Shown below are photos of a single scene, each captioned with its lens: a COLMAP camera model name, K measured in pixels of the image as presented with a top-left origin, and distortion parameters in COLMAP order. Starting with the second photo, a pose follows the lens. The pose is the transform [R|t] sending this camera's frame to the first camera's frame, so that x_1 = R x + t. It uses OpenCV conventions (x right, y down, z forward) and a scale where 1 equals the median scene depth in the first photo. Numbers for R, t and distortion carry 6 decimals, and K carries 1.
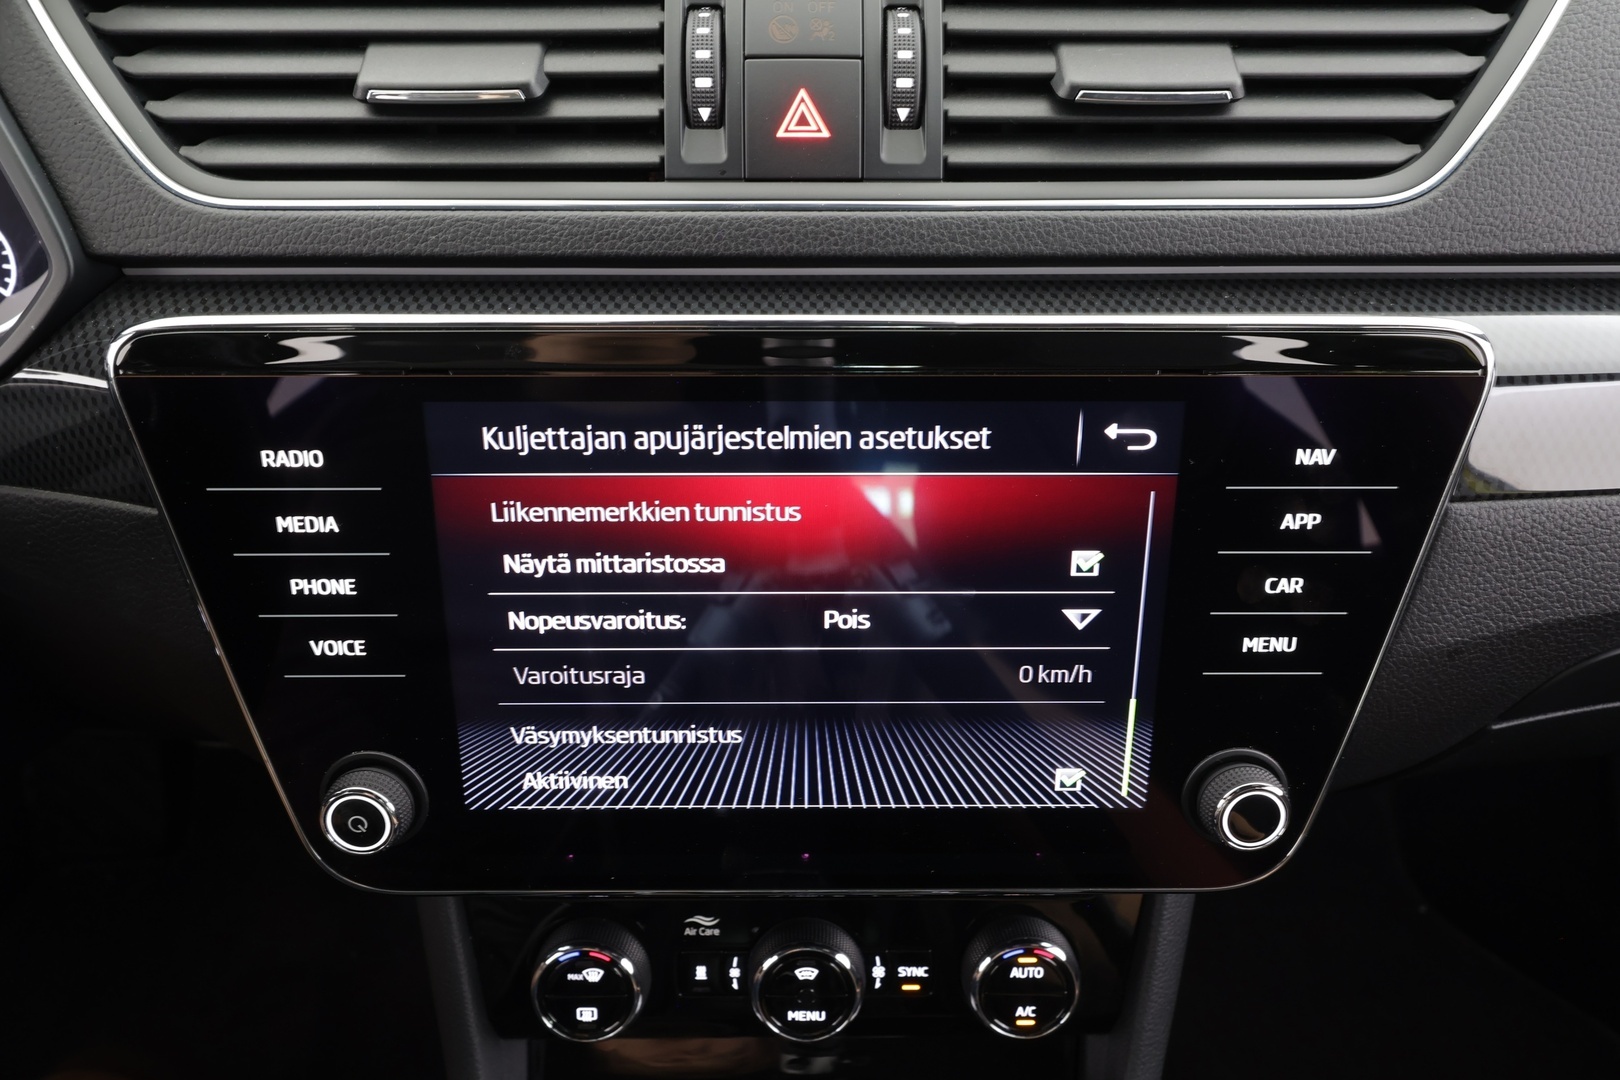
lens RADIAL K [[977.9, 0, 810.0], [0, 977.9, 540.0], [0, 0, 1]] dist [0.001237, -0.001324]
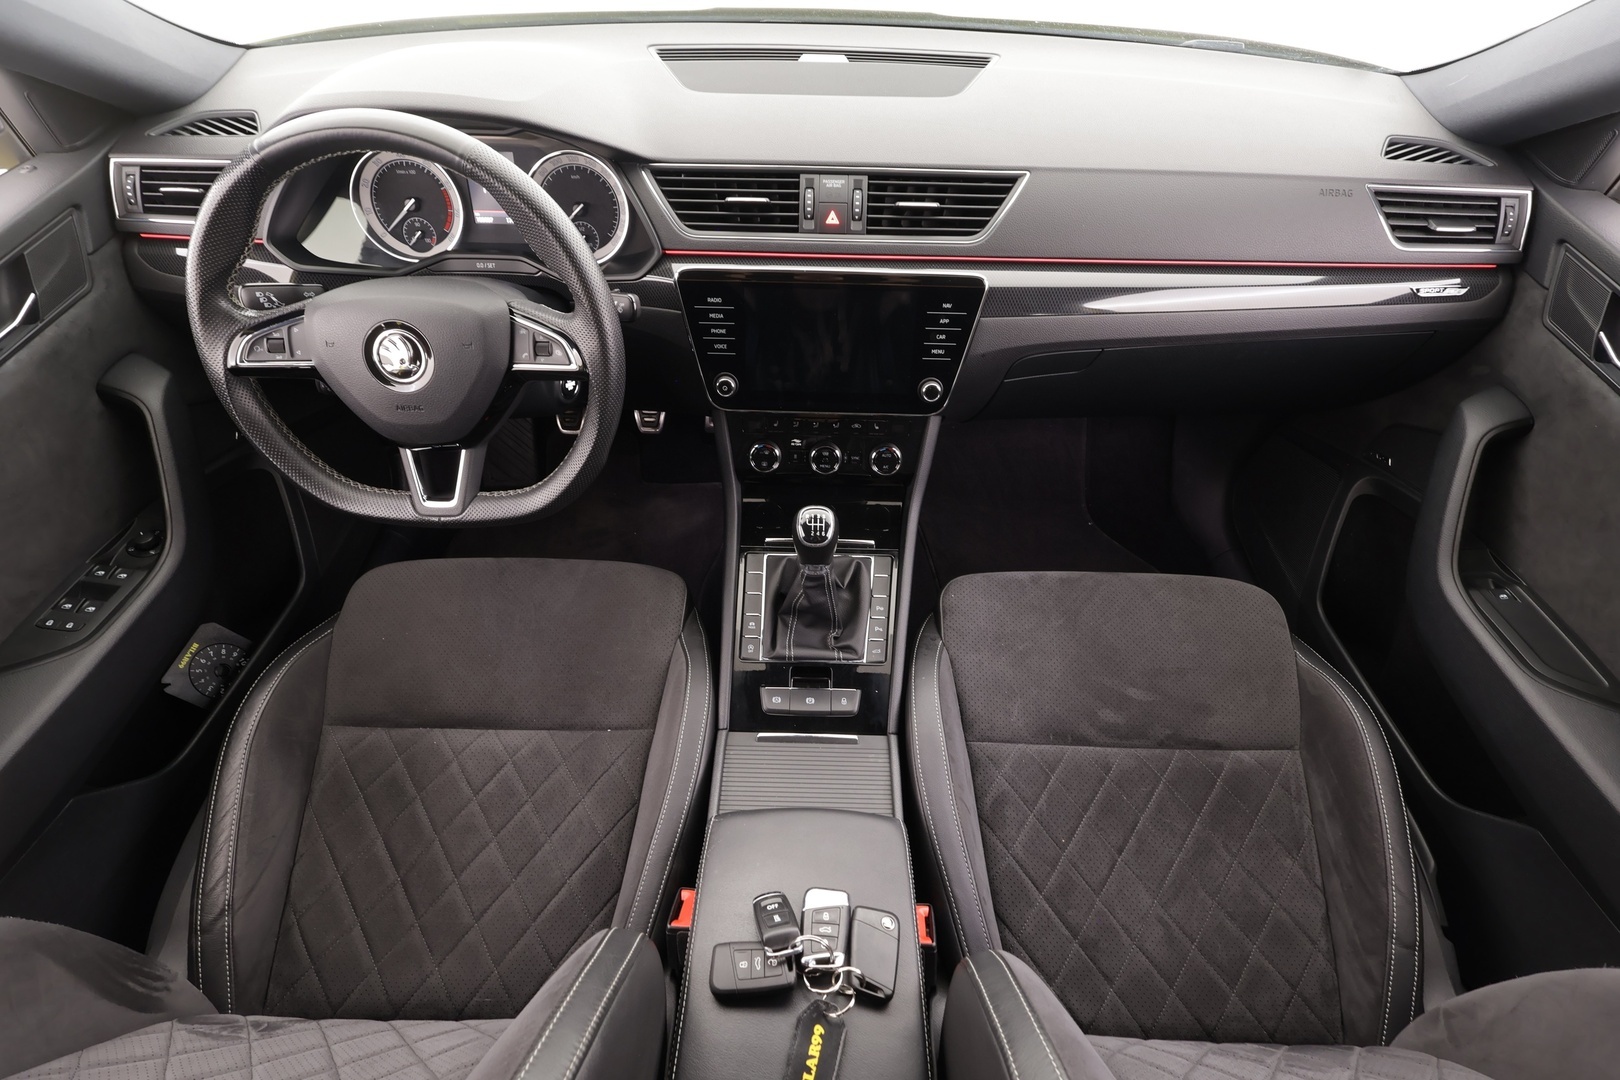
lens RADIAL K [[755.4, 0, 816.7], [0, 755.4, 542.7], [0, 0, 1]] dist [0.000169, 0.000133]
pose [[0.999581, 0.028112, -0.006939, -0.013416], [-0.026110, 0.978678, 0.203734, 0.267969], [0.012518, -0.203467, 0.979002, -2.425604]]
